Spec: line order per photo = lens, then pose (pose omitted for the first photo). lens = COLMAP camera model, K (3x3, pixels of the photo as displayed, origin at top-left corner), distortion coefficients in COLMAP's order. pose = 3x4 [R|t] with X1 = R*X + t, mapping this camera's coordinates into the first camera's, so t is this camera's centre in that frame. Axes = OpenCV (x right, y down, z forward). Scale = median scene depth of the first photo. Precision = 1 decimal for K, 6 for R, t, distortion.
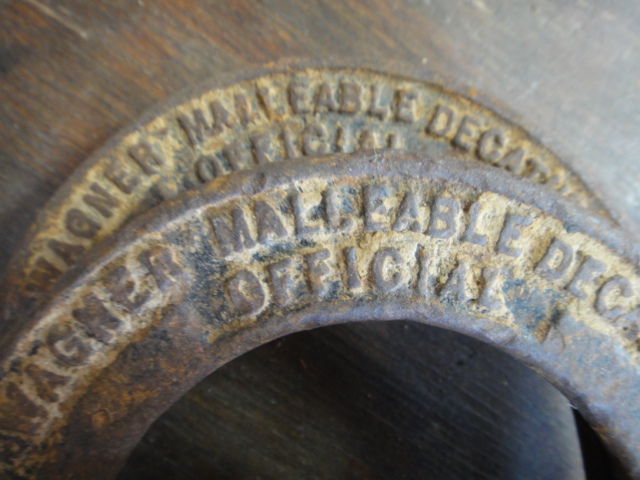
lens RADIAL K [[433.7, 0, 330.5], [0, 433.7, 227.6], [0, 0, 1]] dist [0.017189, 0.002017]
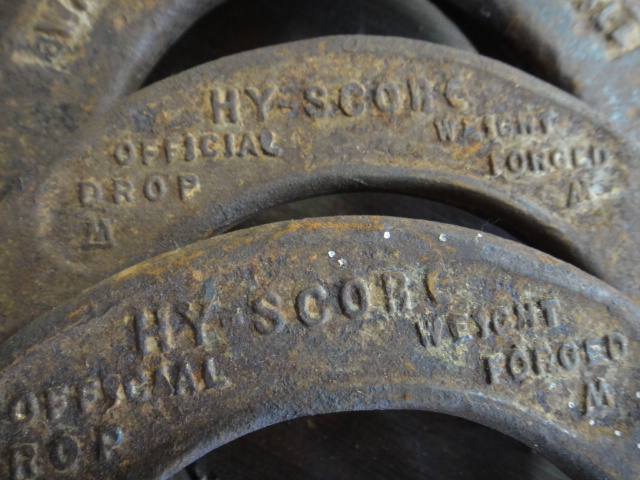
lens RADIAL K [[433.7, 0, 330.5], [0, 433.7, 227.6], [0, 0, 1]] dist [0.017189, 0.002017]
pose [[0.994366, -0.100690, 0.033120, -0.013785], [0.105208, 0.975601, -0.192700, 1.335863], [-0.012909, 0.195099, 0.980699, -0.152190]]
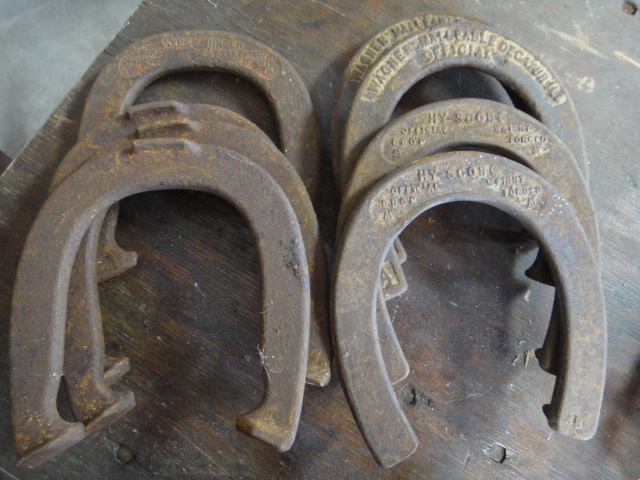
lens RADIAL K [[447.6, 0, 317.3], [0, 447.6, 239.6], [0, 0, 1]] dist [0.003389, 0.000841]
pose [[0.999208, -0.039010, -0.007814, -1.250586], [0.037734, 0.991485, -0.124633, 2.304079], [0.012610, 0.124239, 0.992172, -2.920293]]
